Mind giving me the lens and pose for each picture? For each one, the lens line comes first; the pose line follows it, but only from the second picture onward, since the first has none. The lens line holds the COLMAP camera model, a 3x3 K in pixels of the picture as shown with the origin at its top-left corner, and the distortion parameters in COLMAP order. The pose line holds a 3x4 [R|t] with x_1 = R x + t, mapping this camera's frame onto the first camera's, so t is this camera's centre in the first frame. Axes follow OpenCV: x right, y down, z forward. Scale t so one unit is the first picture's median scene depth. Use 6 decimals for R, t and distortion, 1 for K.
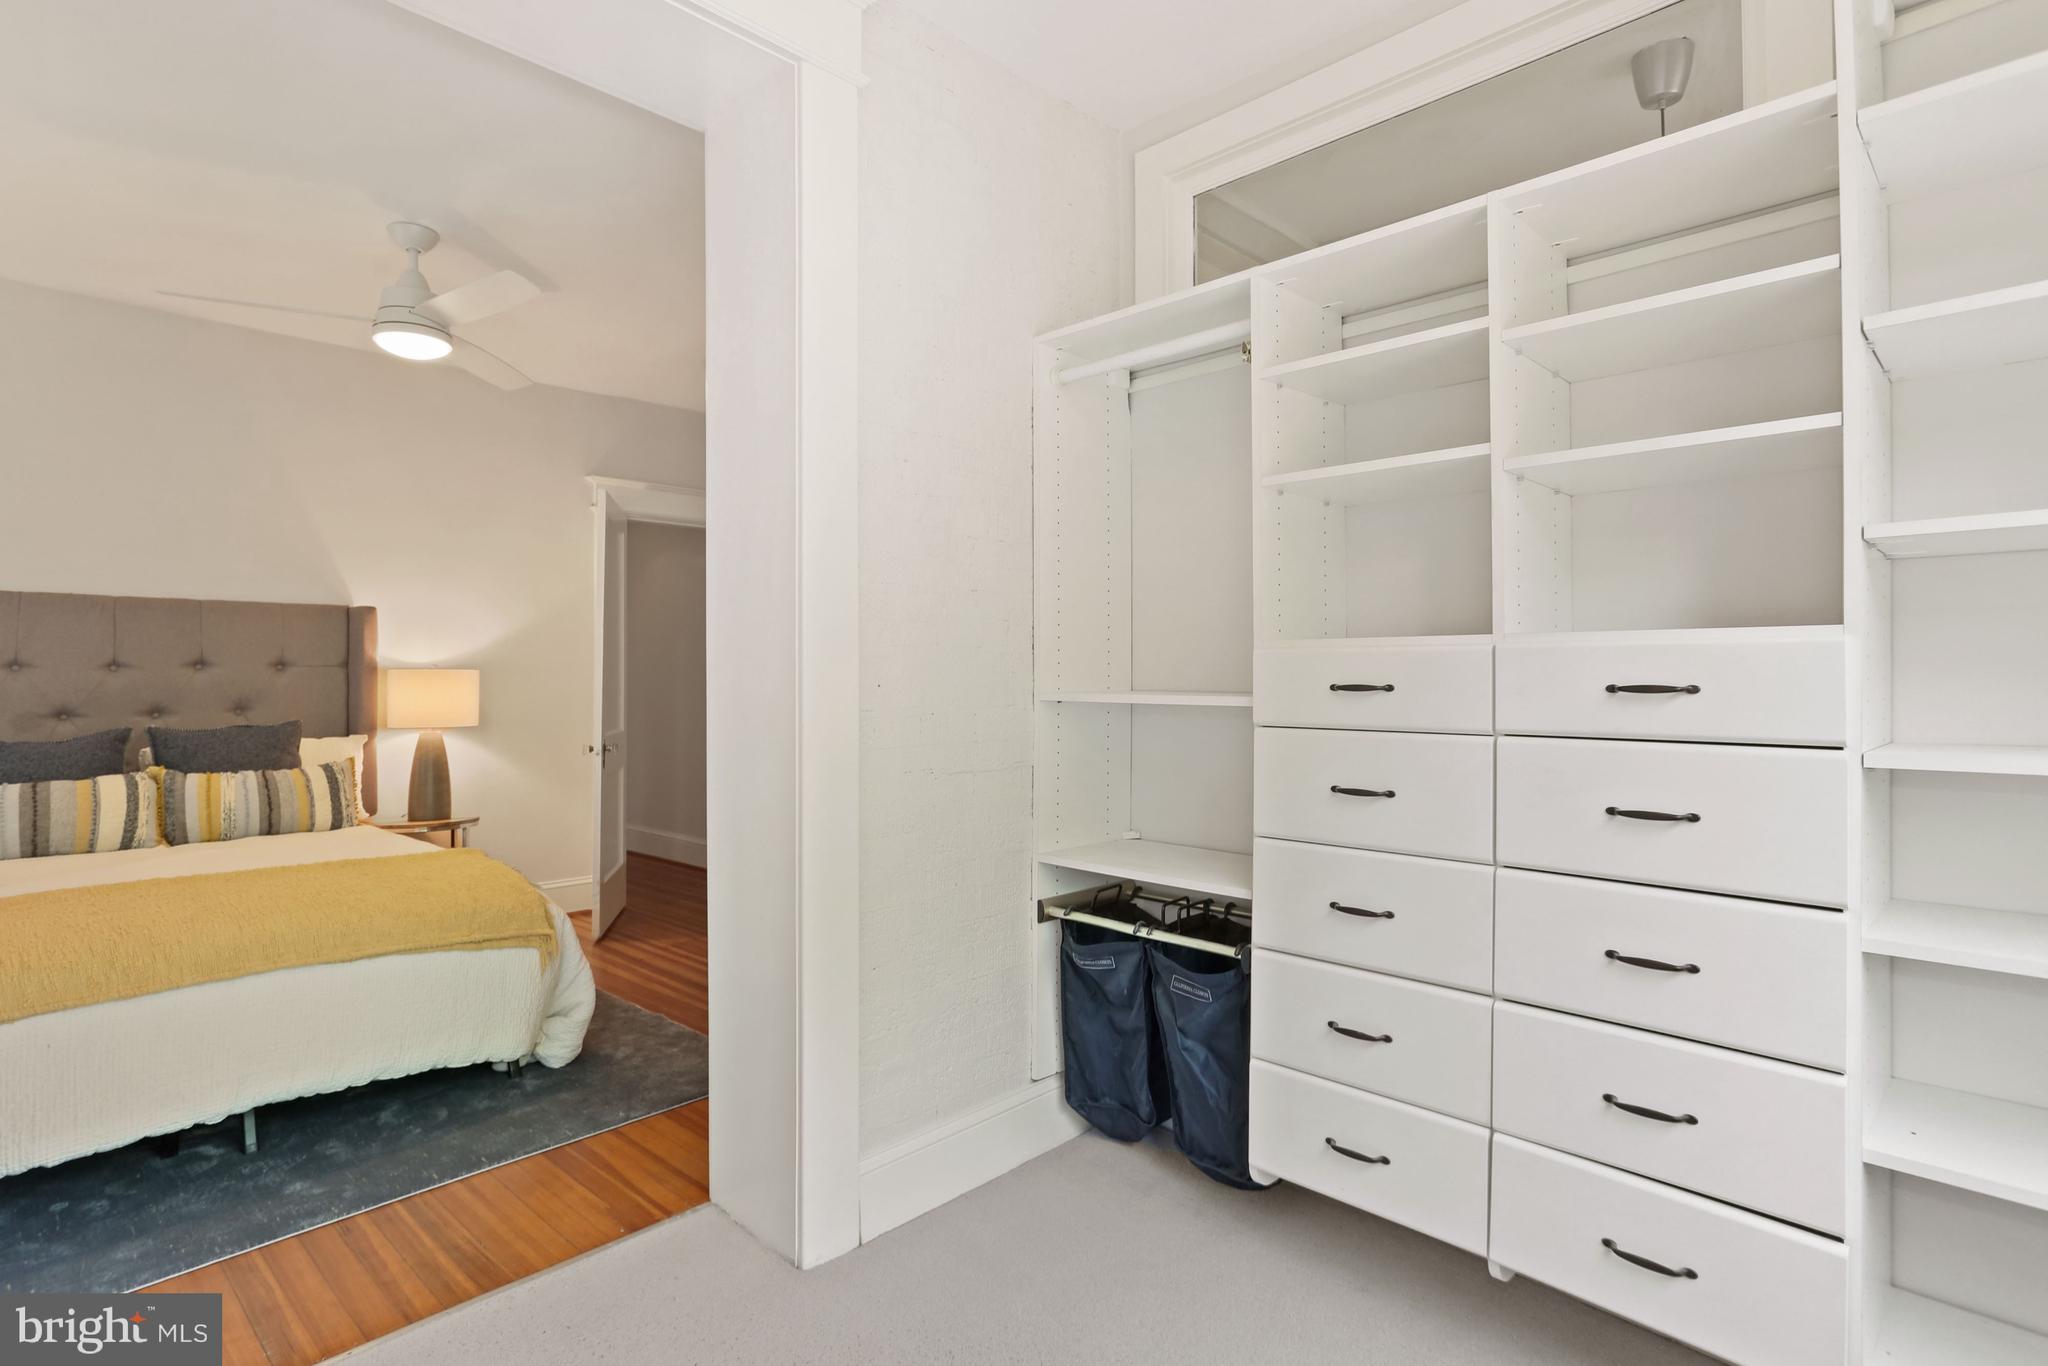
lens RADIAL K [[1049.2, 0, 1016.2], [0, 1049.2, 666.0], [0, 0, 1]] dist [-0.018143, 0.030019]
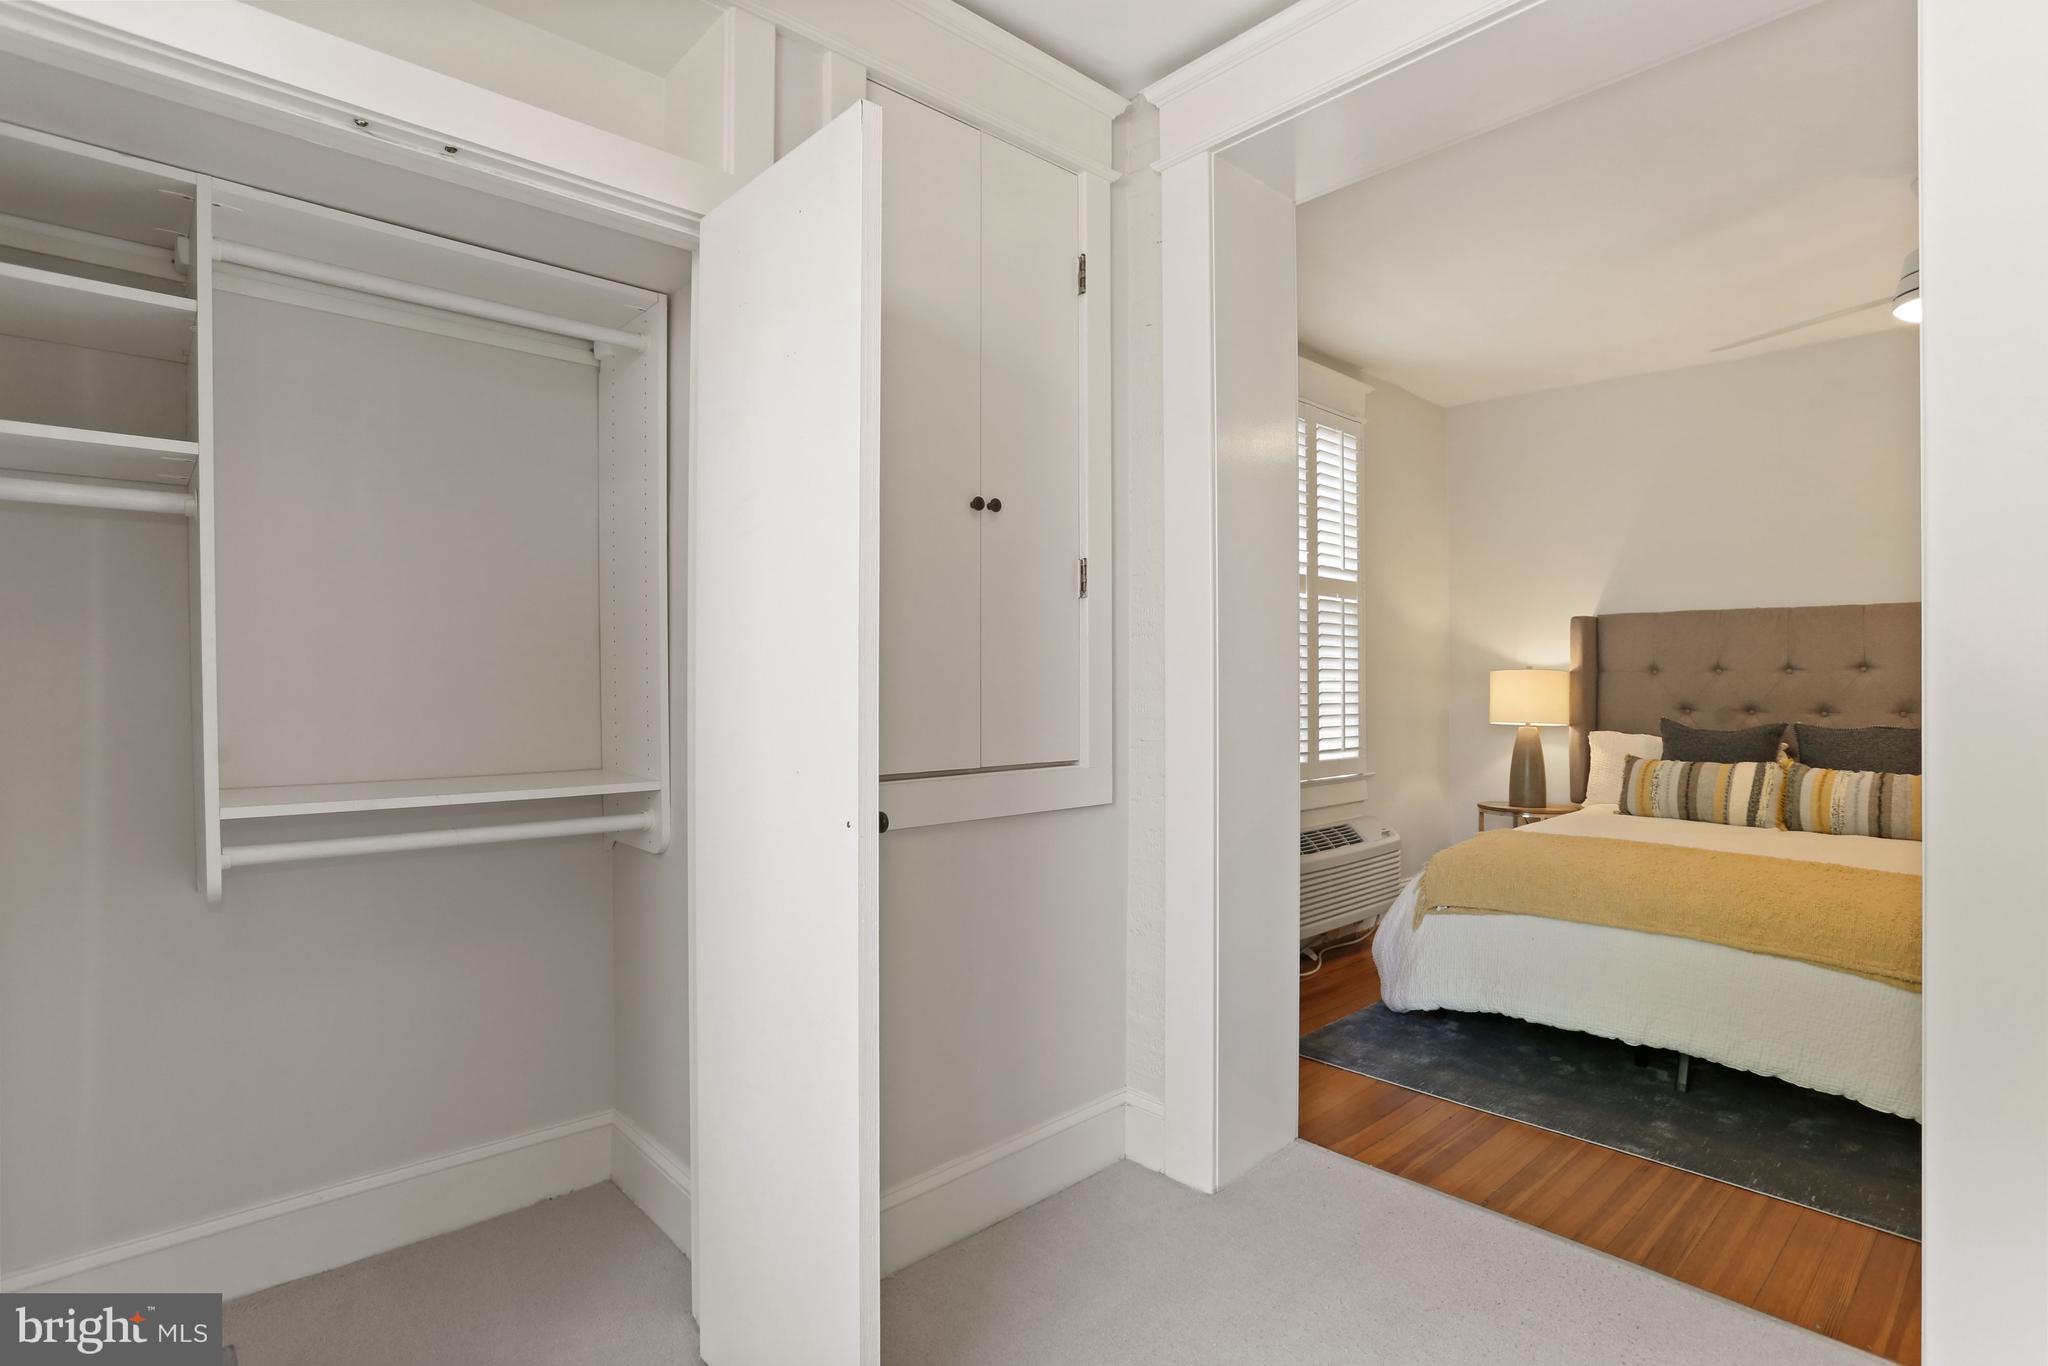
lens RADIAL K [[1016.8, 0, 1014.5], [0, 1016.8, 677.3], [0, 0, 1]] dist [-0.049145, 0.023850]
pose [[-0.054952, 0.003641, -0.998482, 0.303168], [0.009999, 0.999945, 0.003096, -0.002972], [0.998439, -0.009814, -0.054985, 0.247513]]
